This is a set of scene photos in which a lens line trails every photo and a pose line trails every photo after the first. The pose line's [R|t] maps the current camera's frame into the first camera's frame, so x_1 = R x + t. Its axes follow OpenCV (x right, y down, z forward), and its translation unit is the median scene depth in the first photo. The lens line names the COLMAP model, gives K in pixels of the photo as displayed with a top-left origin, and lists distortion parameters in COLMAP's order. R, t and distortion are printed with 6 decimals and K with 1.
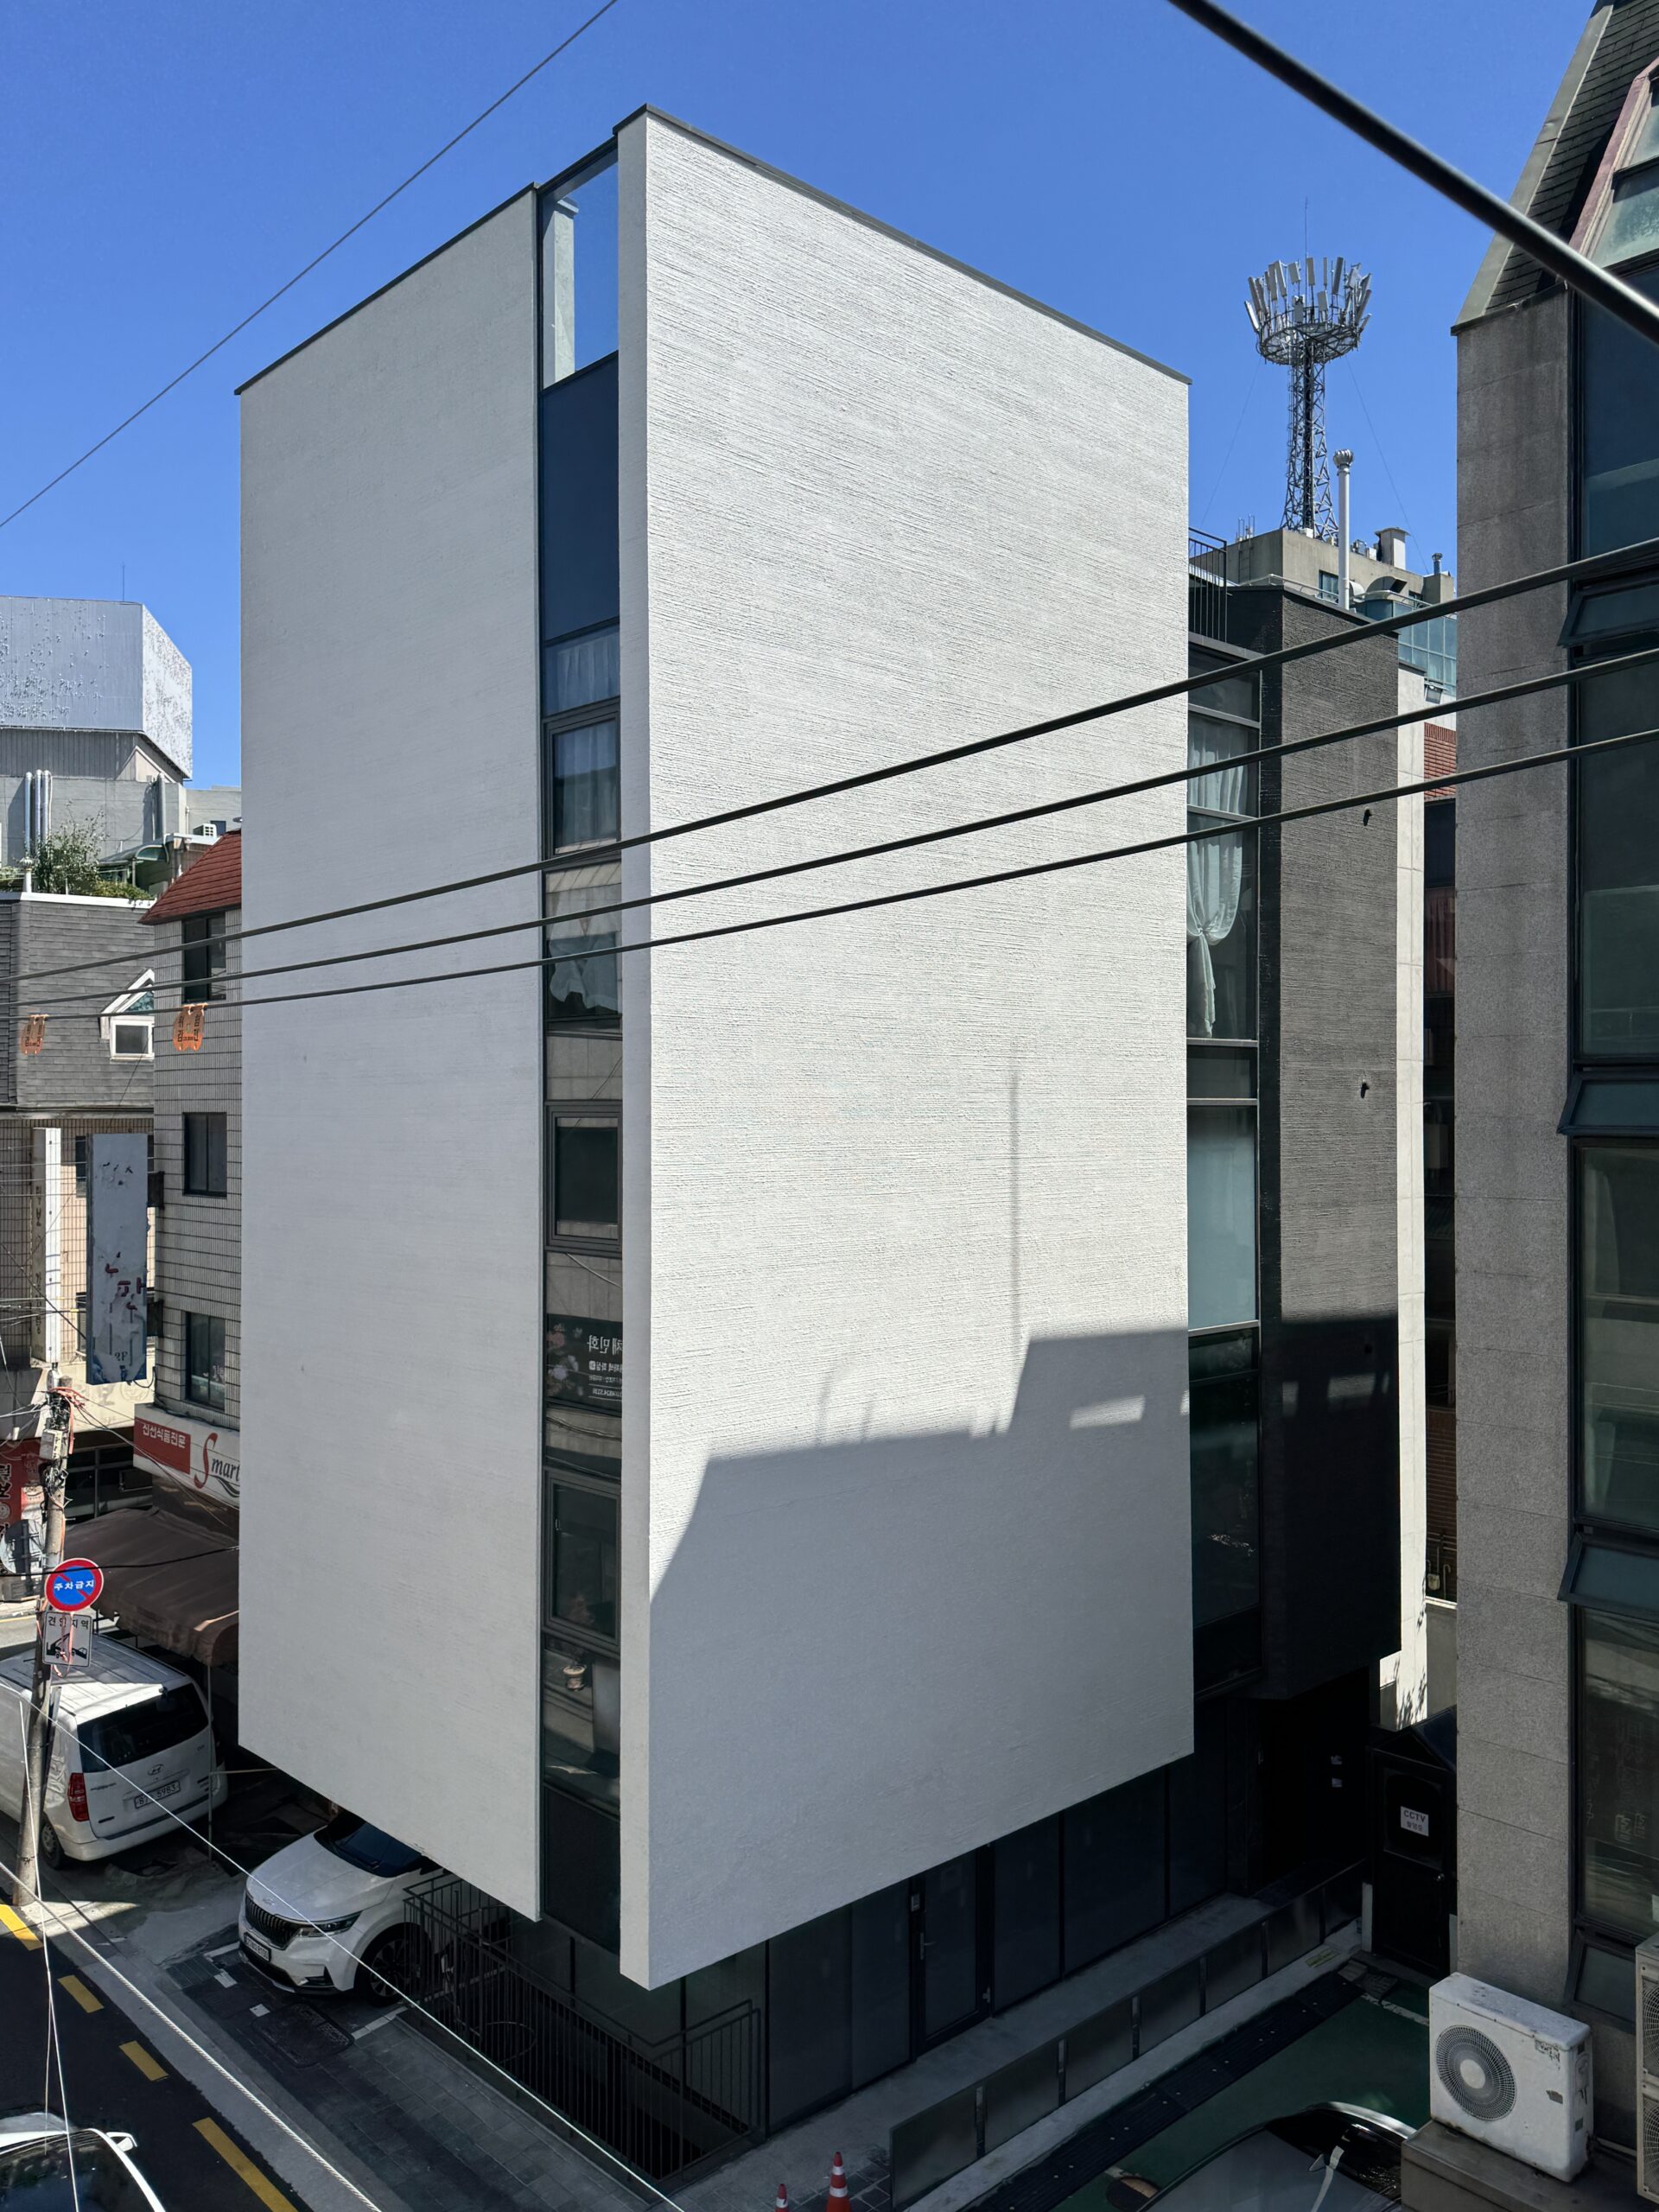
lens RADIAL K [[1709.9, 0, 835.4], [0, 1709.9, 1096.8], [0, 0, 1]] dist [-0.008798, -0.006183]
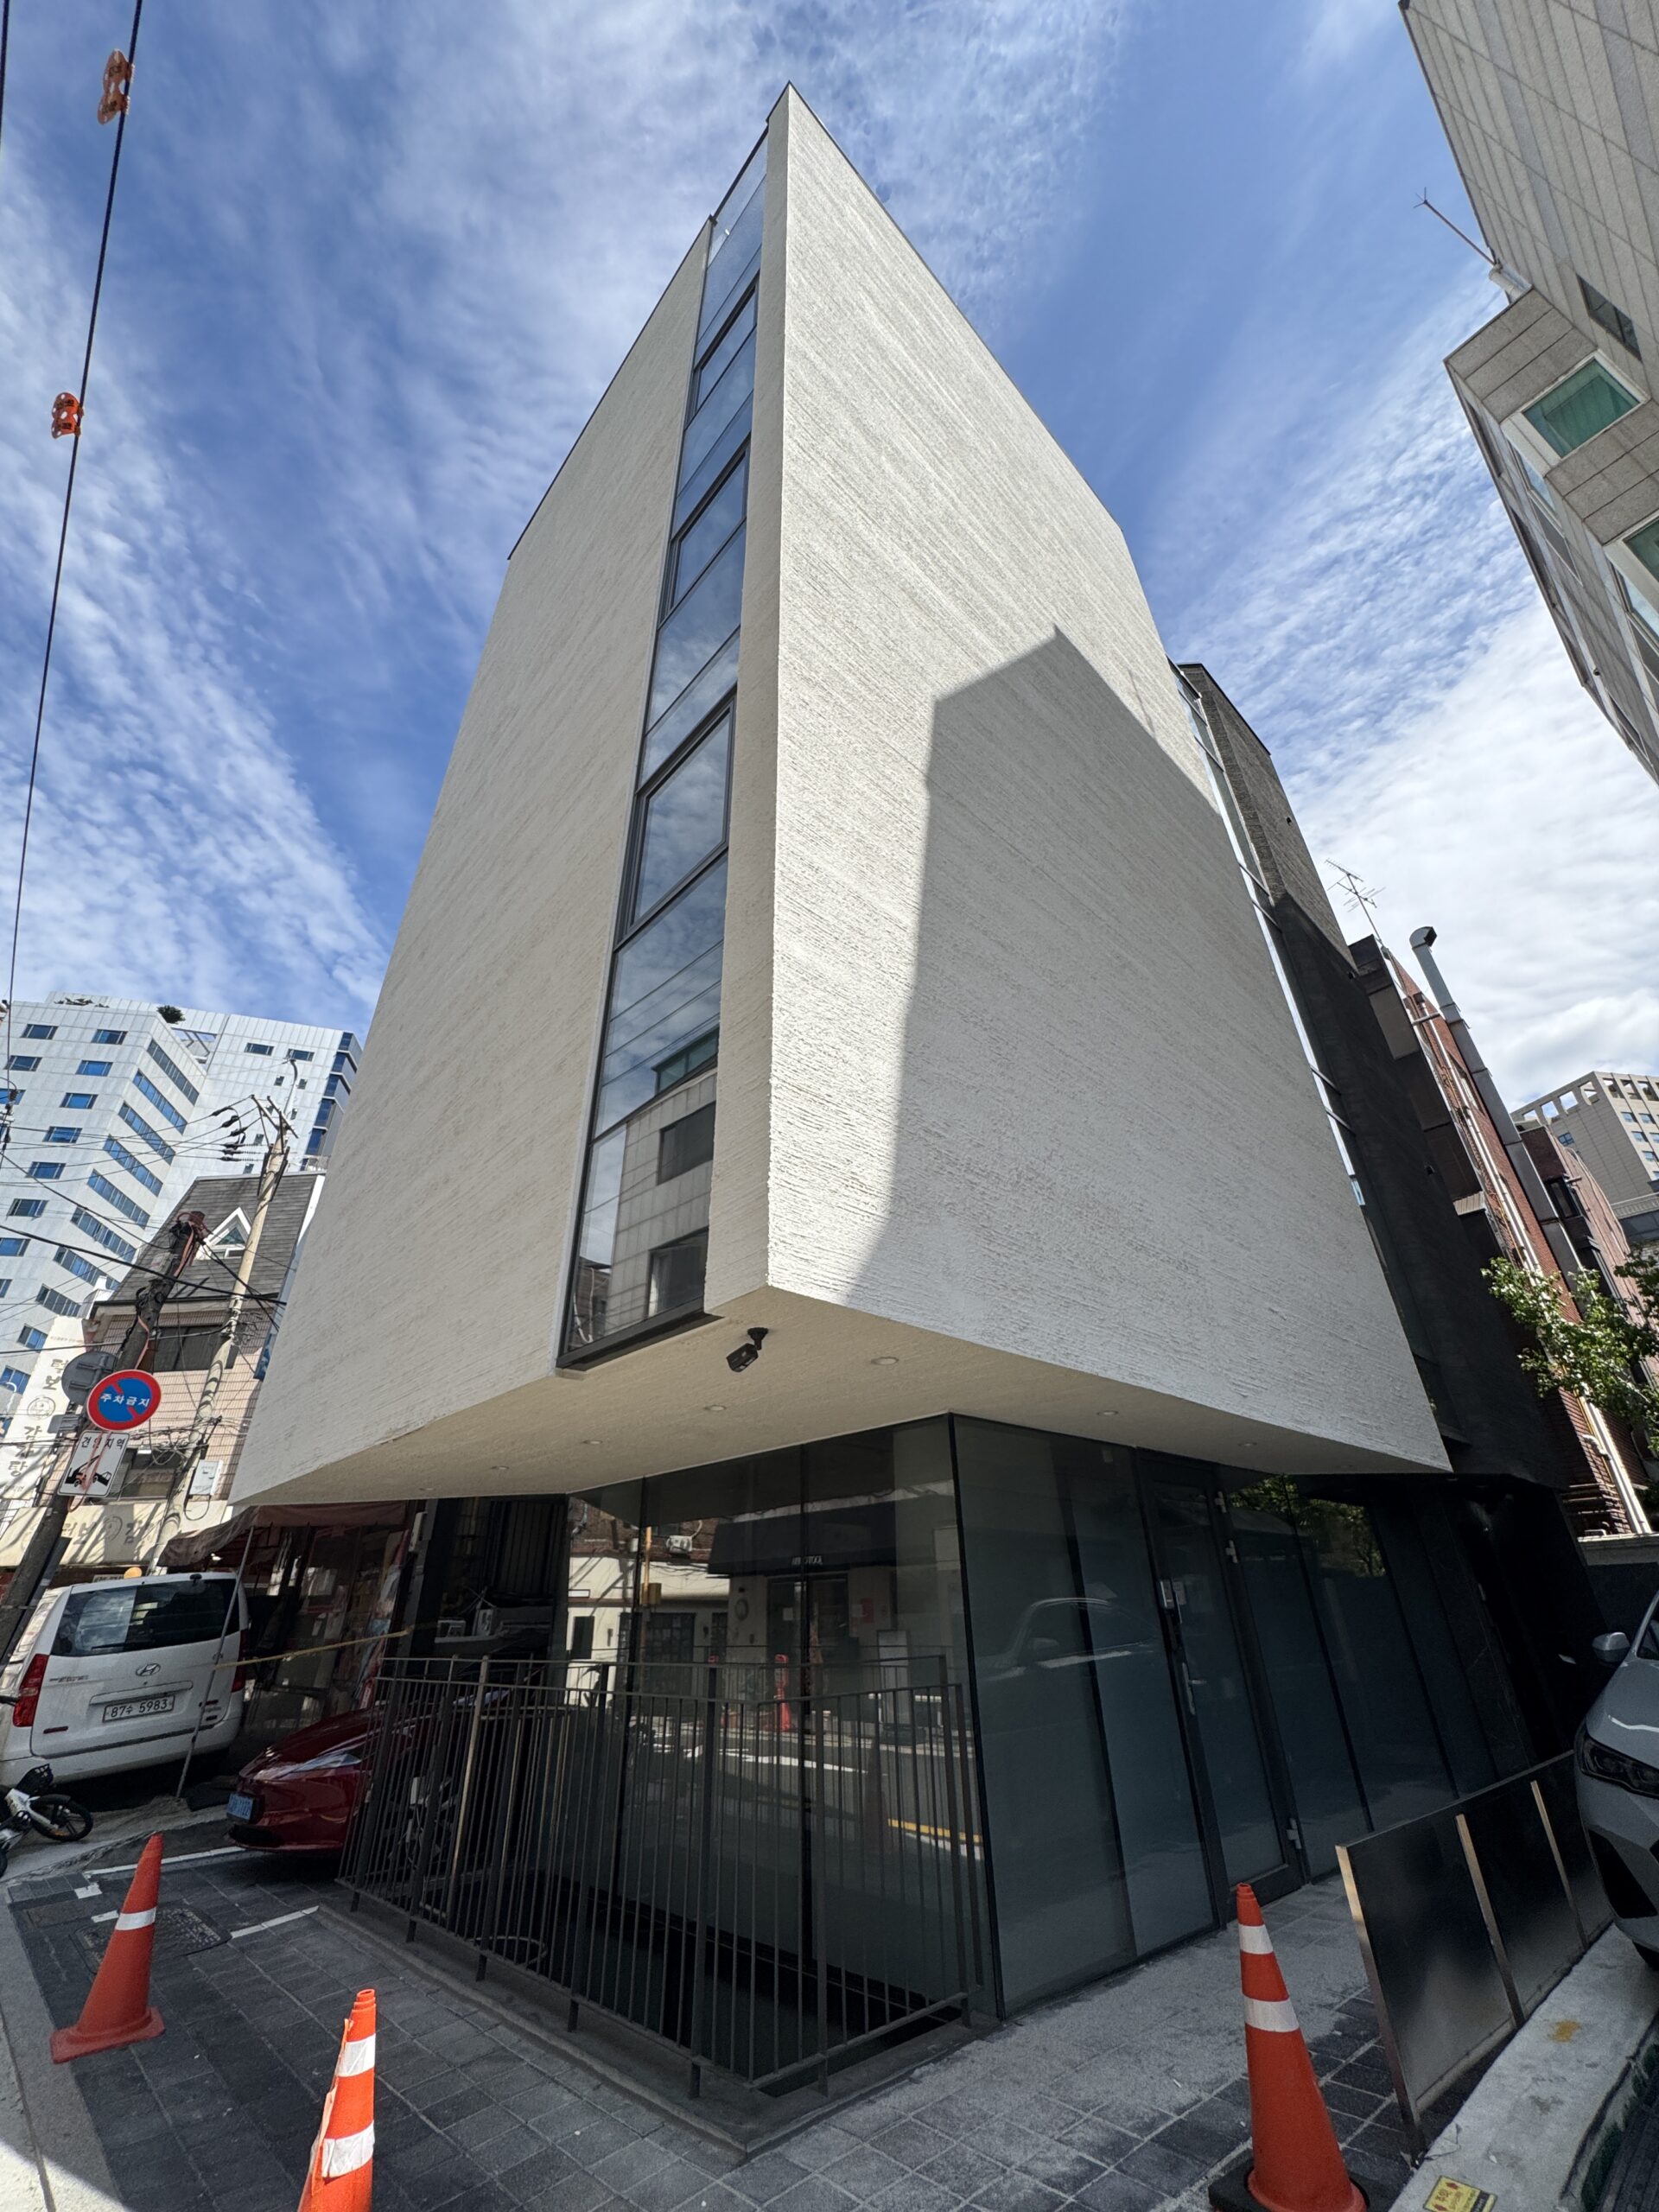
lens RADIAL K [[873.7, 0, 829.4], [0, 873.7, 1113.2], [0, 0, 1]] dist [0.002271, 0.000787]
pose [[0.999753, -0.022197, -0.000886, -0.074383], [0.018769, 0.865302, -0.500899, 0.477088], [0.011885, 0.500759, 0.865505, 0.622442]]
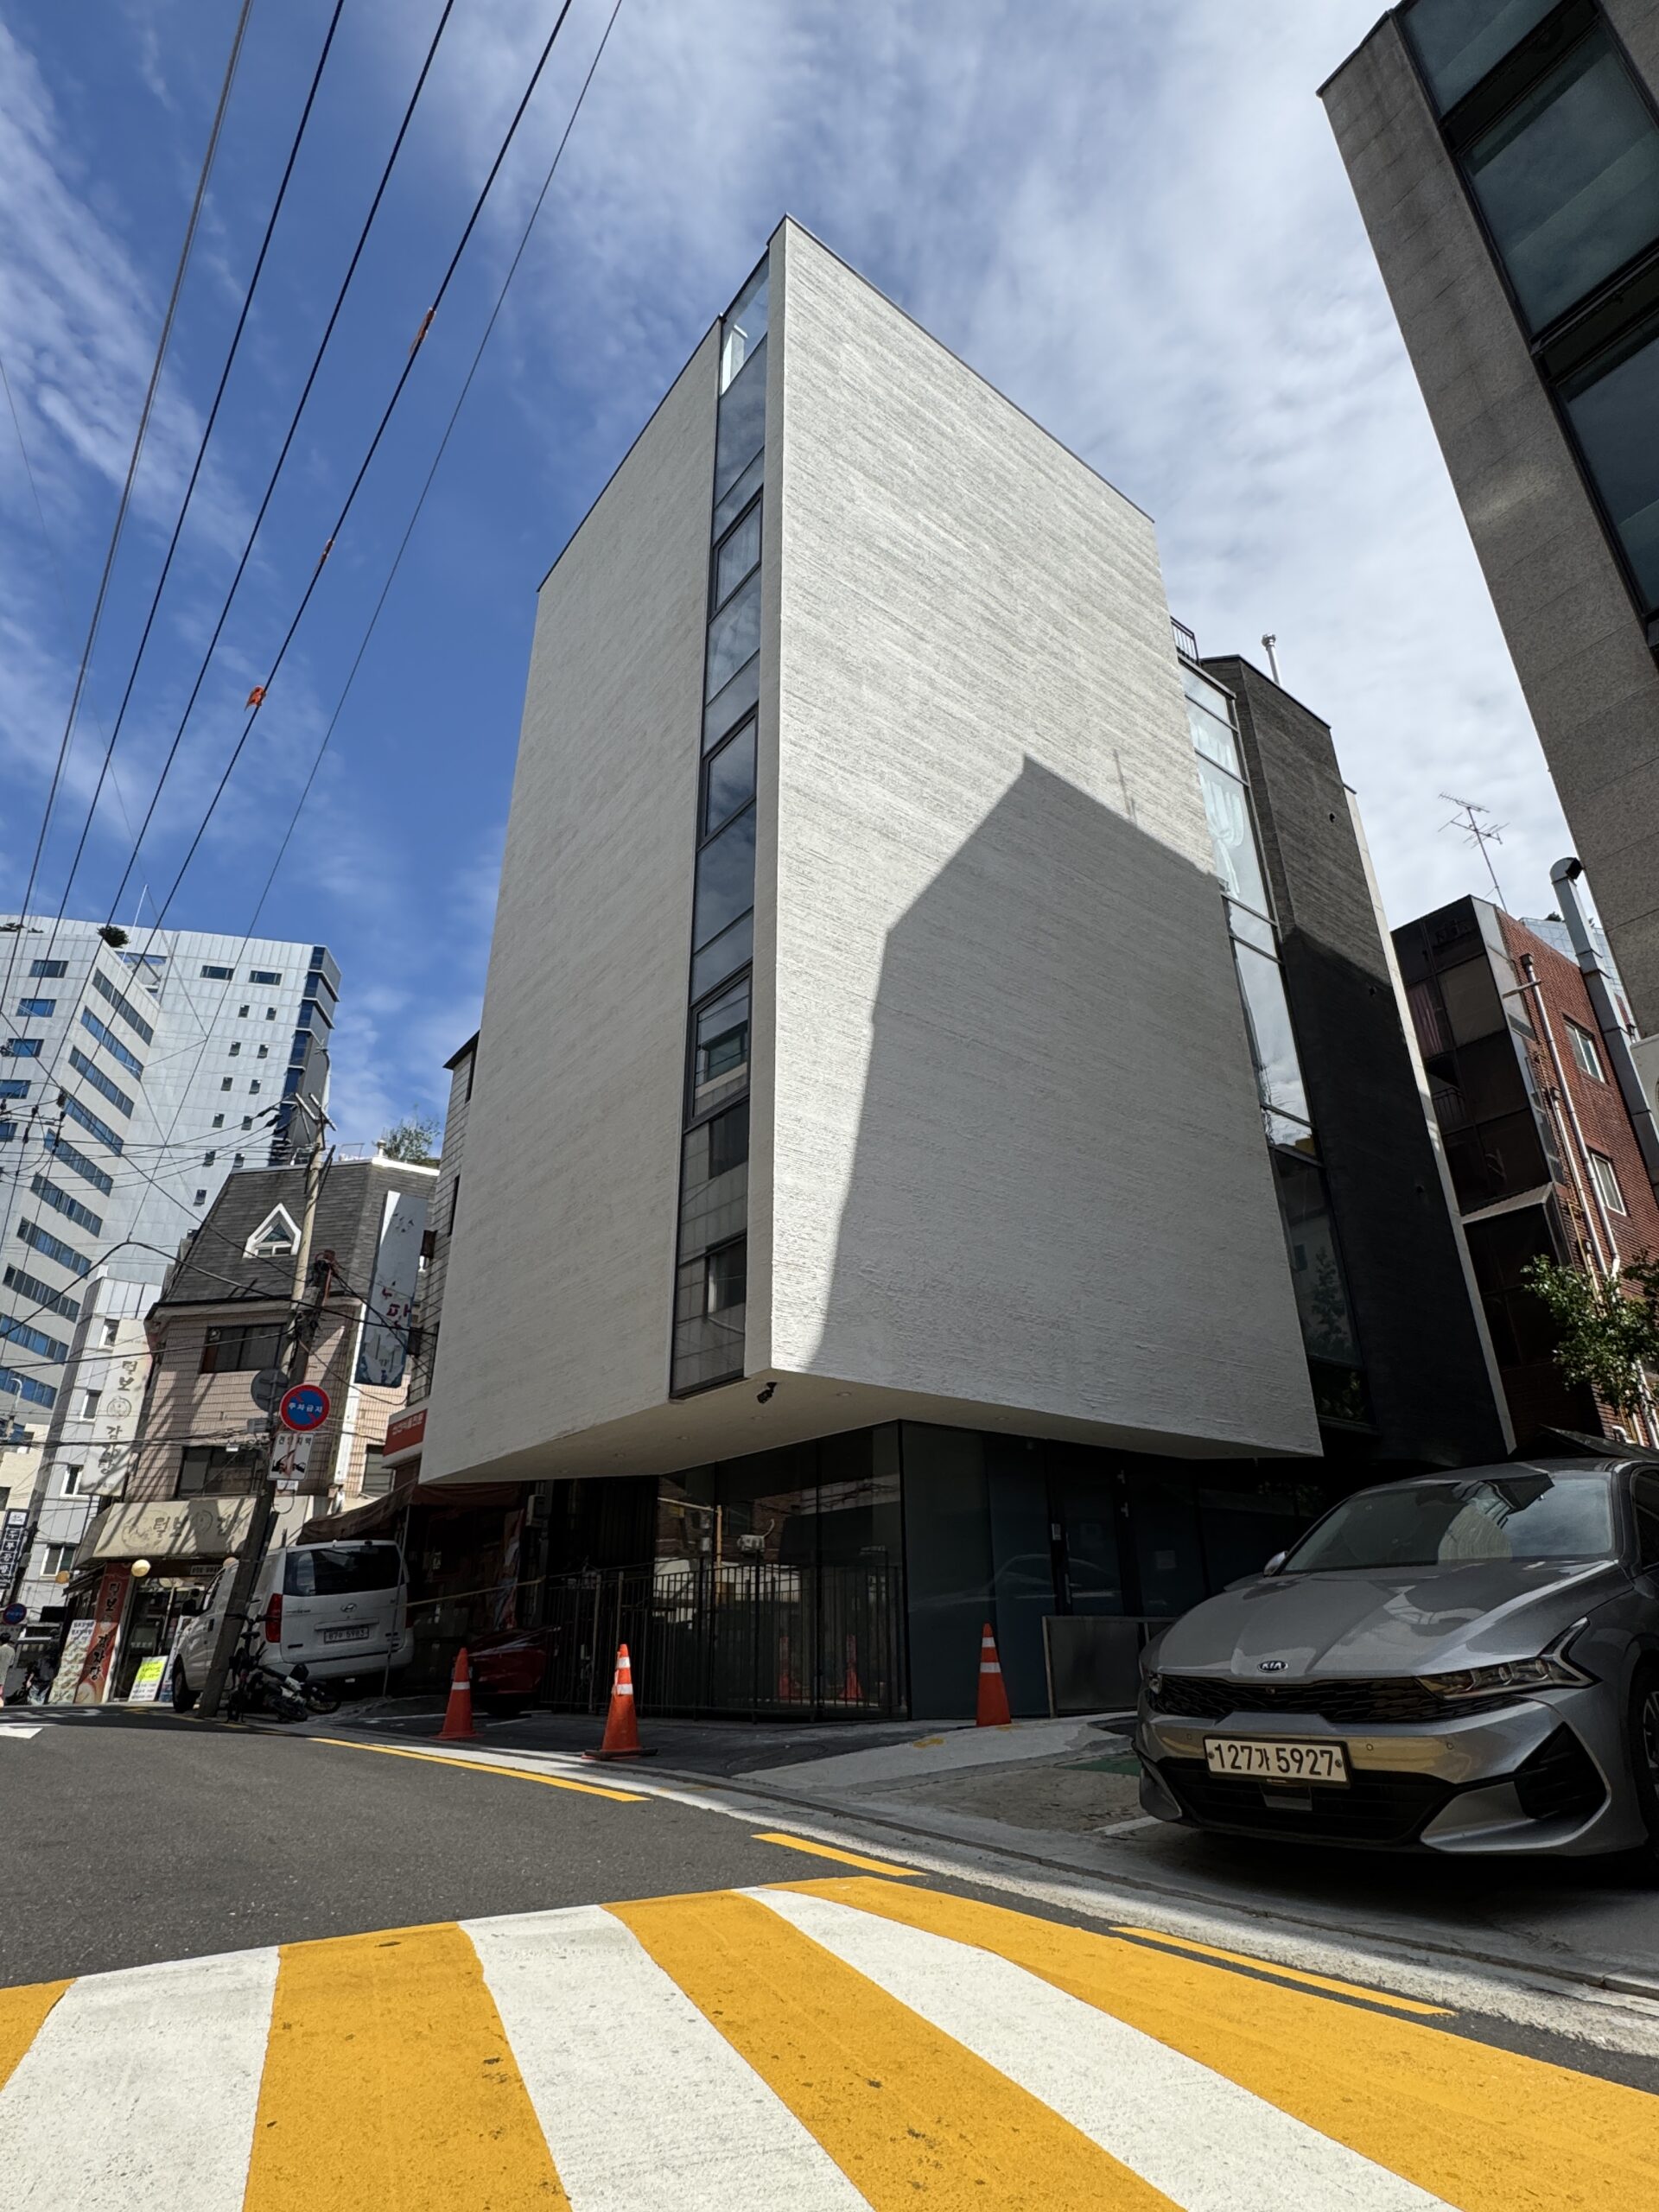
lens RADIAL K [[1177.1, 0, 830.8], [0, 1177.1, 1116.8], [0, 0, 1]] dist [0.000205, 0.000235]
pose [[0.994447, -0.051771, -0.091623, -0.007758], [0.008638, 0.907843, -0.419220, 0.536701], [0.104883, 0.416101, 0.903249, 0.276257]]
